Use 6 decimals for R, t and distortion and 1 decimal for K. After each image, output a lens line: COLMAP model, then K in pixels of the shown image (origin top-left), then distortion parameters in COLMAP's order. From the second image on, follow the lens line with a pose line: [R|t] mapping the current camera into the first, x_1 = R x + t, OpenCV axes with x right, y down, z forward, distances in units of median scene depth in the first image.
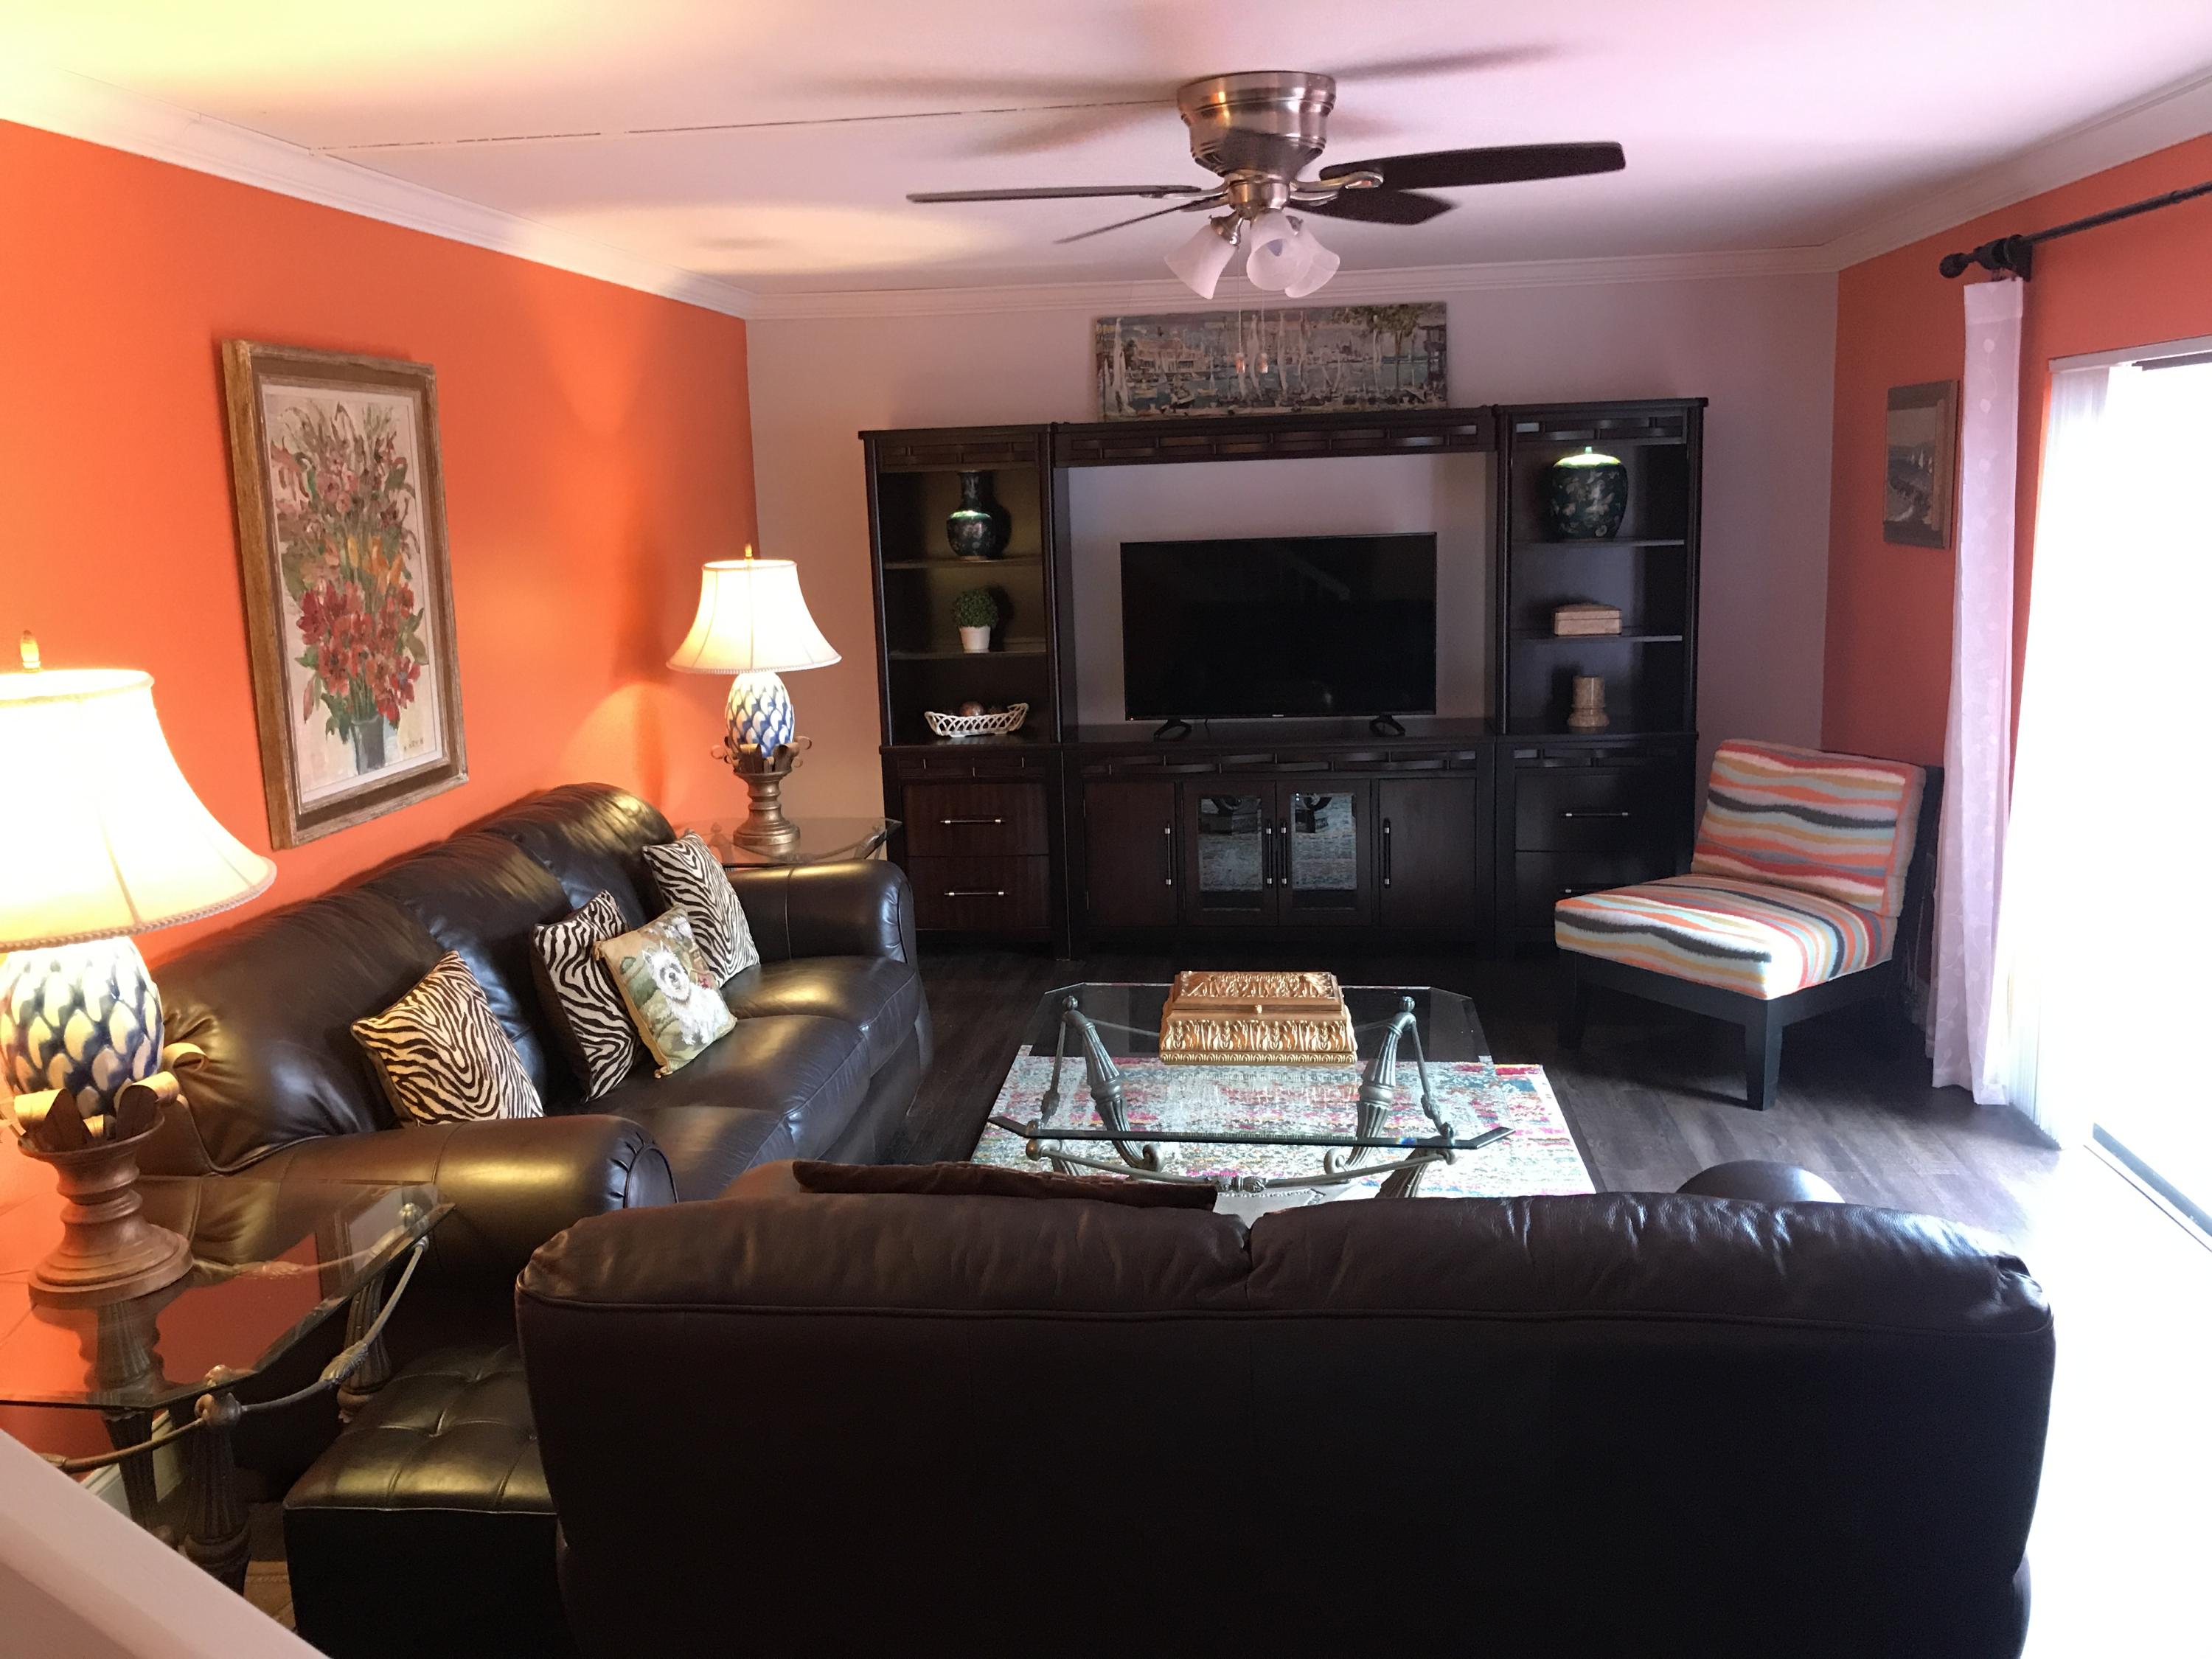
lens RADIAL K [[1857.7, 0, 1106.0], [0, 1857.7, 829.5], [0, 0, 1]] dist [0.043924, -0.084633]
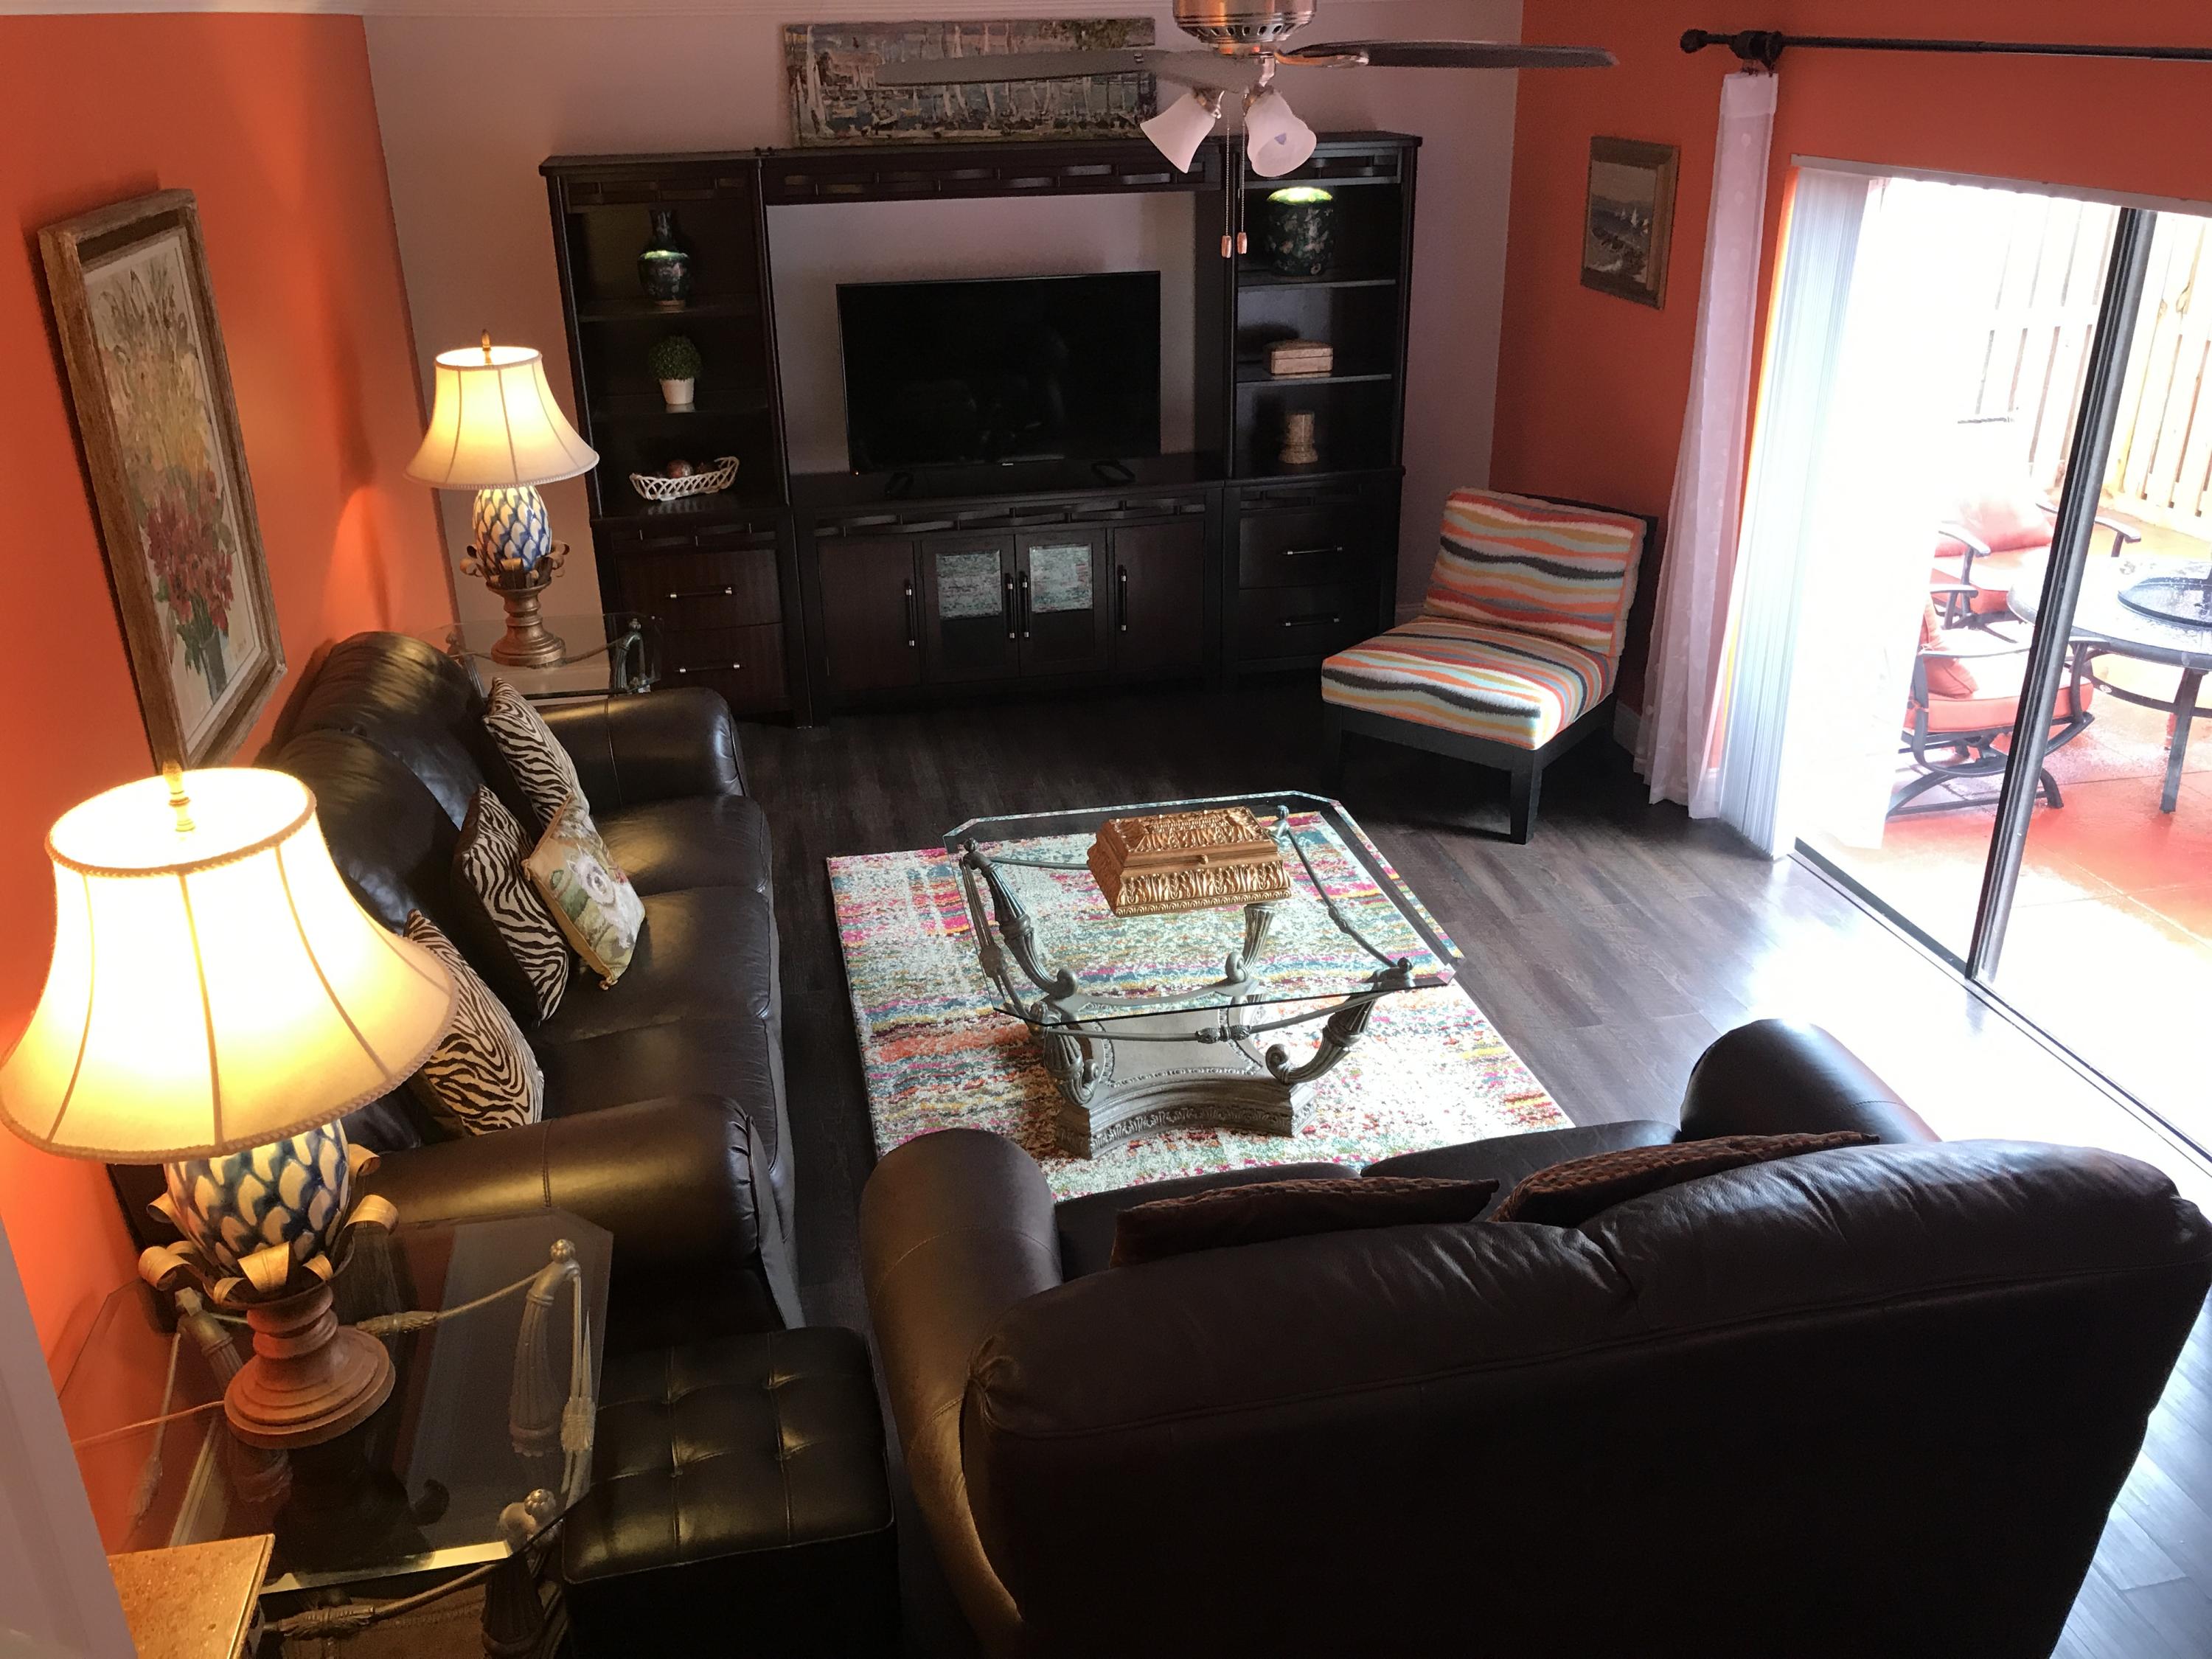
lens RADIAL K [[1857.7, 0, 1106.0], [0, 1857.7, 829.5], [0, 0, 1]] dist [0.043924, -0.084633]
pose [[0.950946, -0.109415, 0.289362, -0.203906], [0.041549, 0.972063, 0.231014, -0.122693], [-0.306554, -0.207660, 0.928925, 0.033727]]
